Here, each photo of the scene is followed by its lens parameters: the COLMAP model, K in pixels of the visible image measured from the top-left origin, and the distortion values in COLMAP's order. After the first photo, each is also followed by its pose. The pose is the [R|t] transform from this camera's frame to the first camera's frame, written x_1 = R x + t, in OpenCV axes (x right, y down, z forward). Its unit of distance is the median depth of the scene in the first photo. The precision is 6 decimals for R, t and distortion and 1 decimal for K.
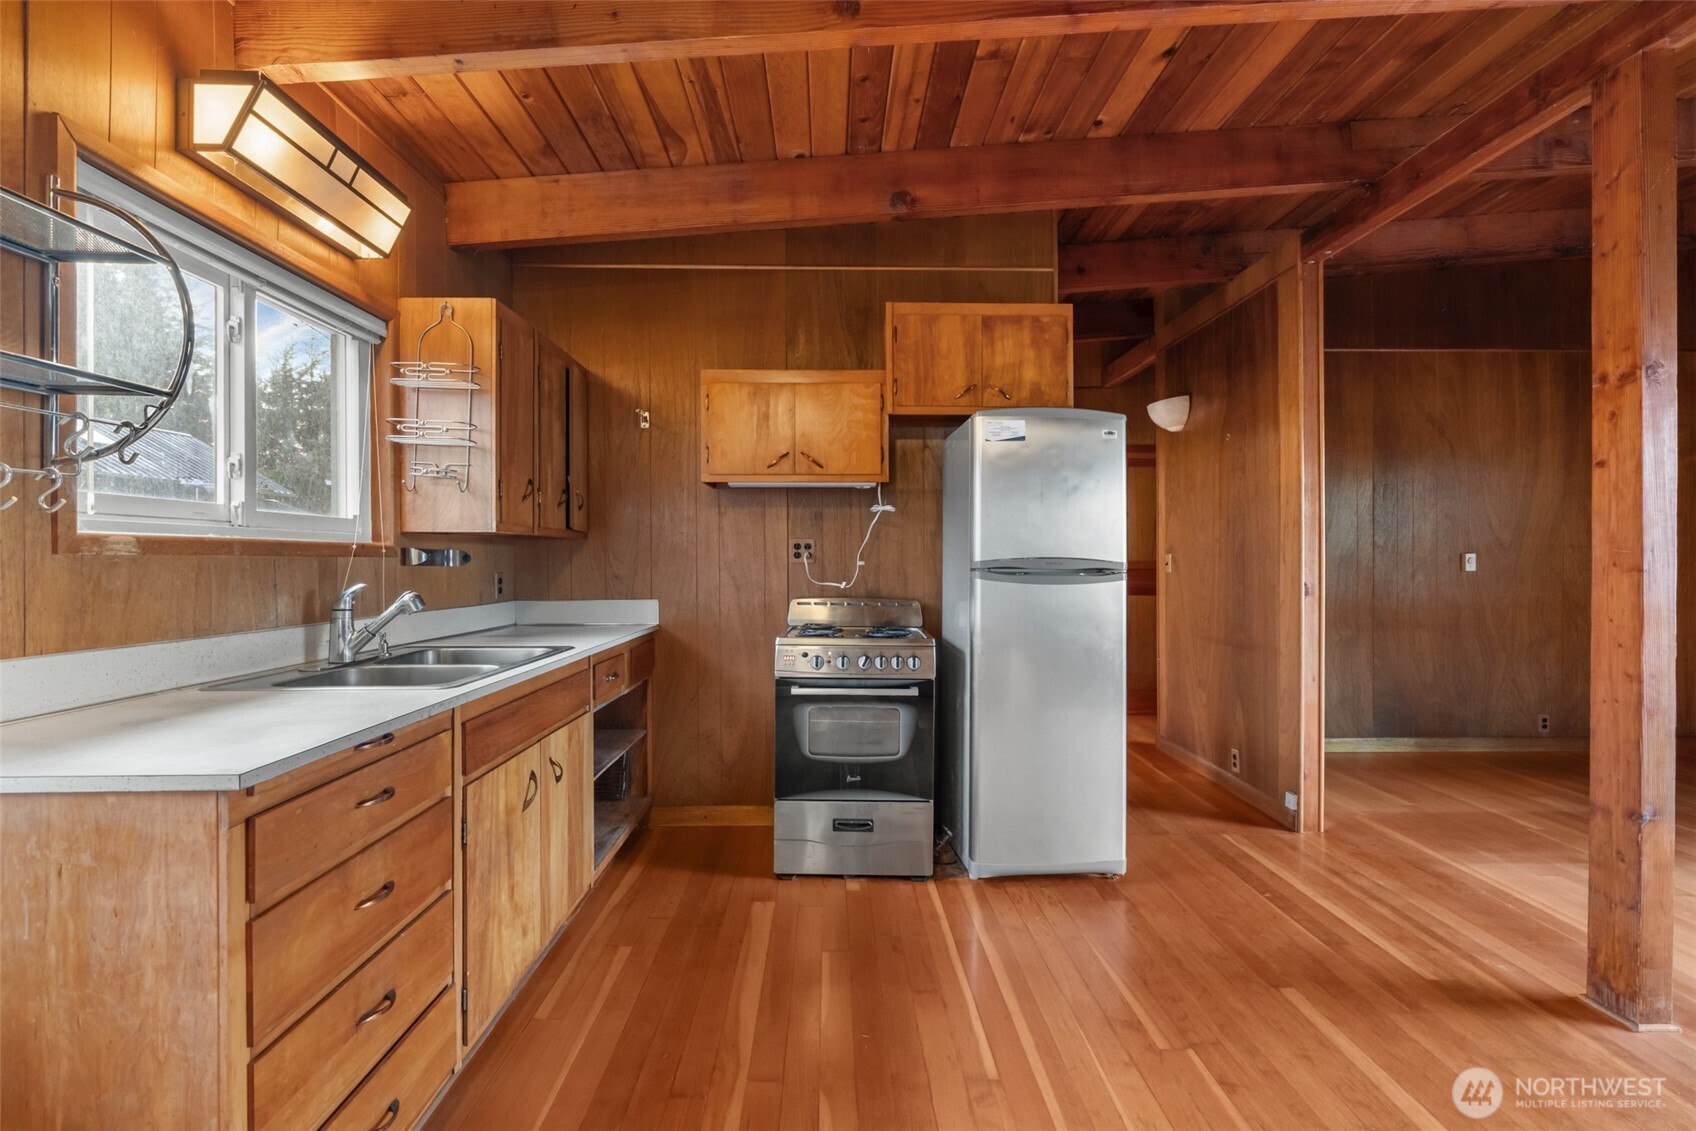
lens RADIAL K [[767.6, 0, 849.4], [0, 767.6, 559.8], [0, 0, 1]] dist [-0.009108, 0.001278]
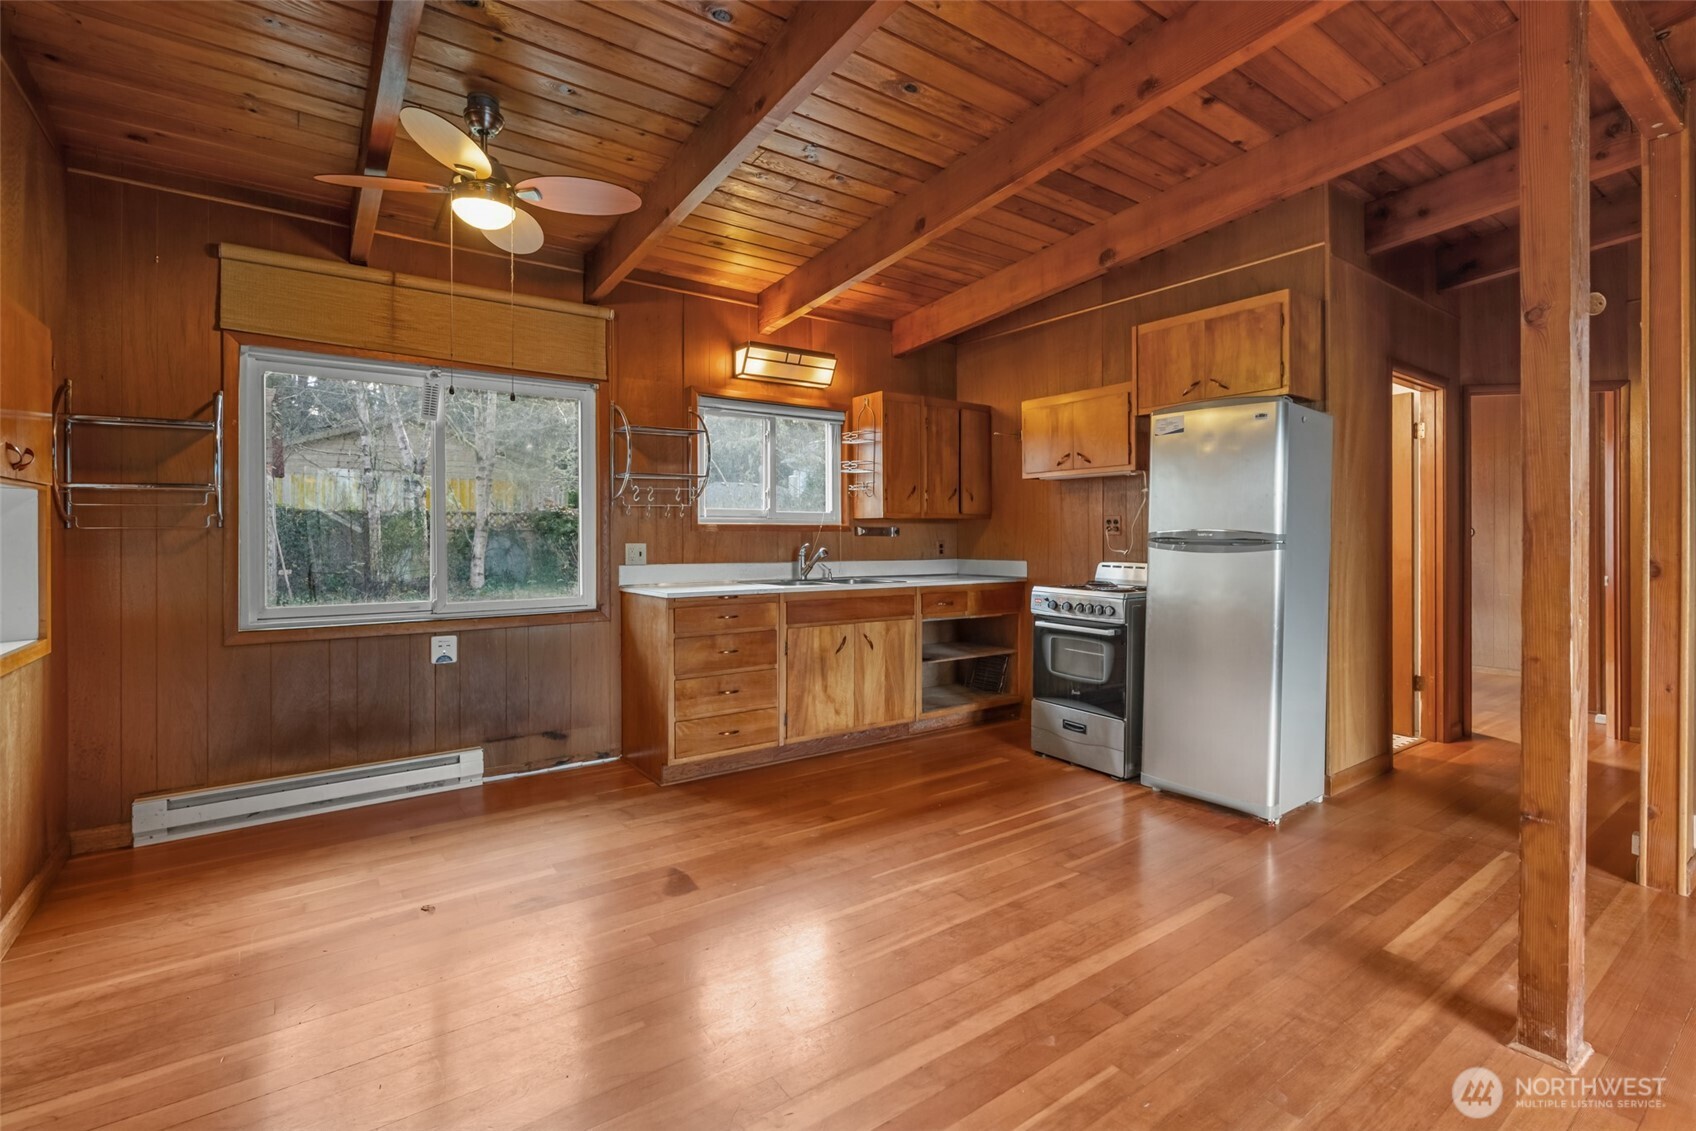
lens RADIAL K [[791.8, 0, 843.2], [0, 791.8, 537.3], [0, 0, 1]] dist [-0.010972, 0.007140]
pose [[0.559115, 0.002129, -0.829088, 0.957430], [0.000654, 0.999995, 0.003009, 0.004828], [0.829090, -0.002224, 0.559110, -0.130214]]
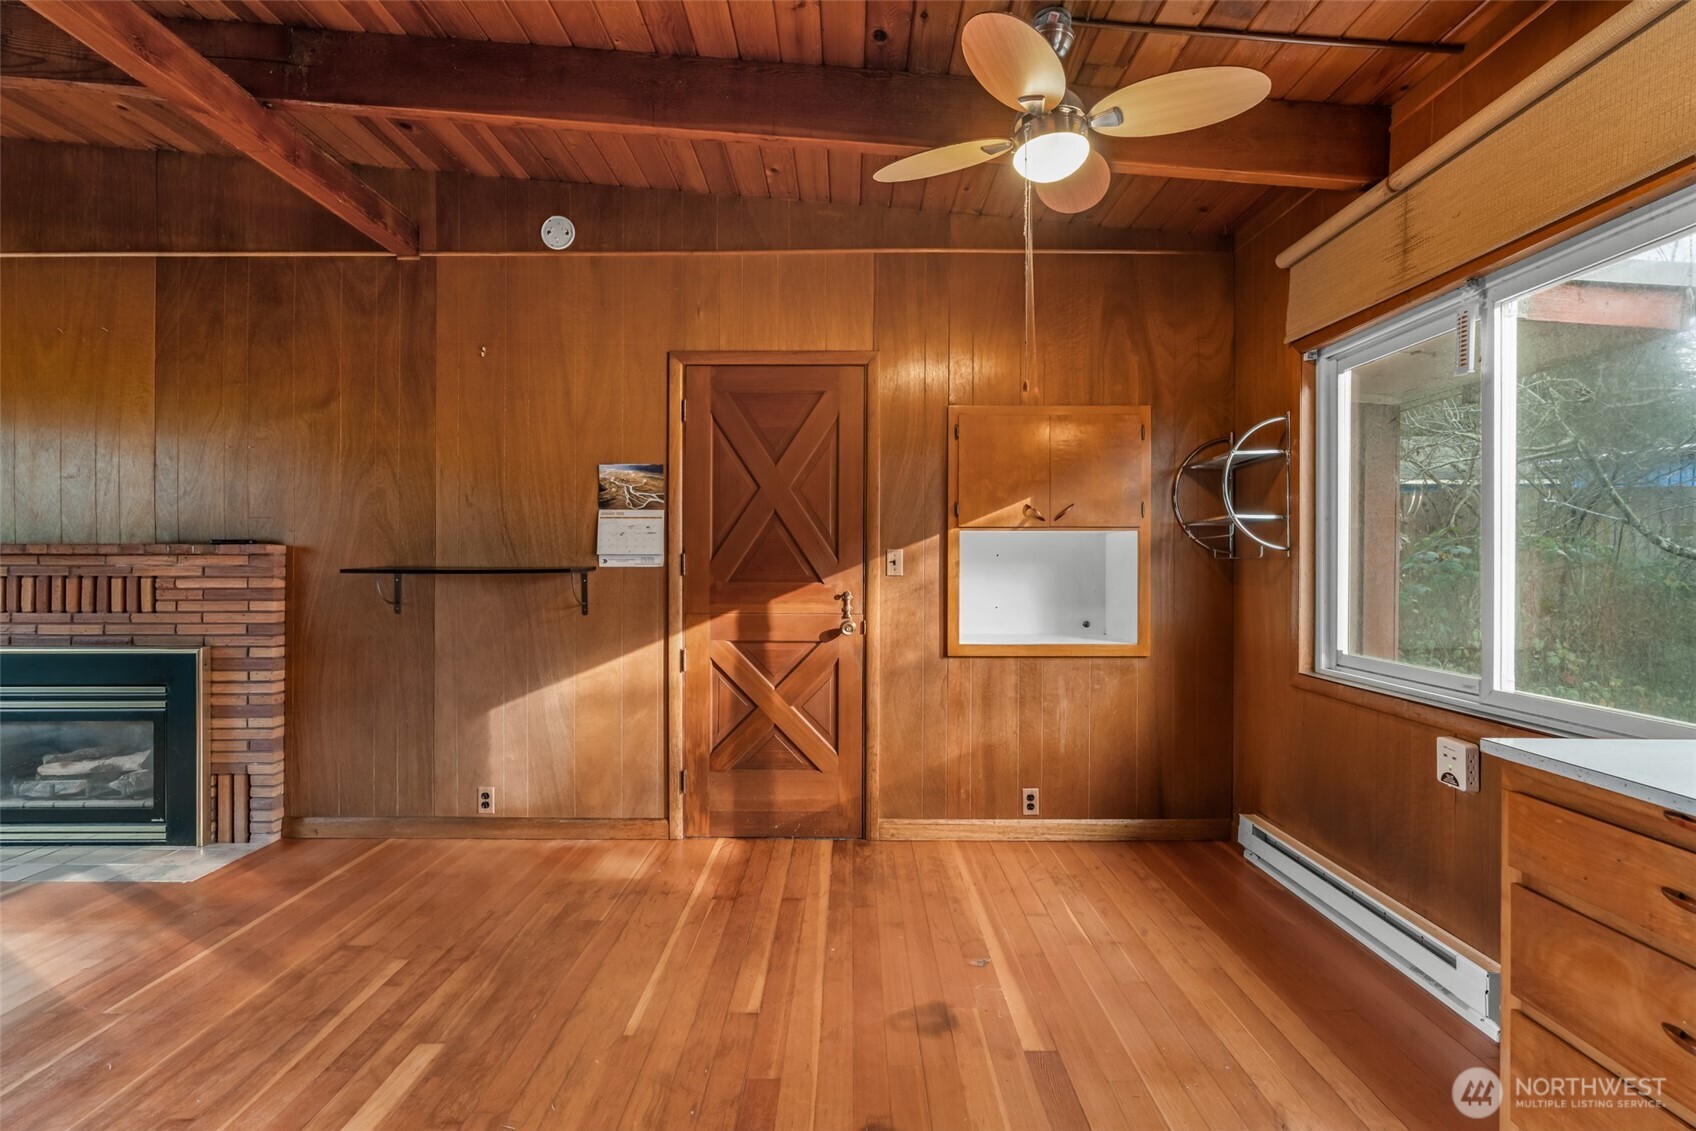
lens RADIAL K [[767.6, 0, 849.4], [0, 767.6, 559.8], [0, 0, 1]] dist [-0.009108, 0.001278]
pose [[-0.999597, -0.002588, 0.028285, 0.063167], [-0.002690, 0.999990, -0.003555, 0.002343], [-0.028275, -0.003630, -0.999594, 0.800100]]
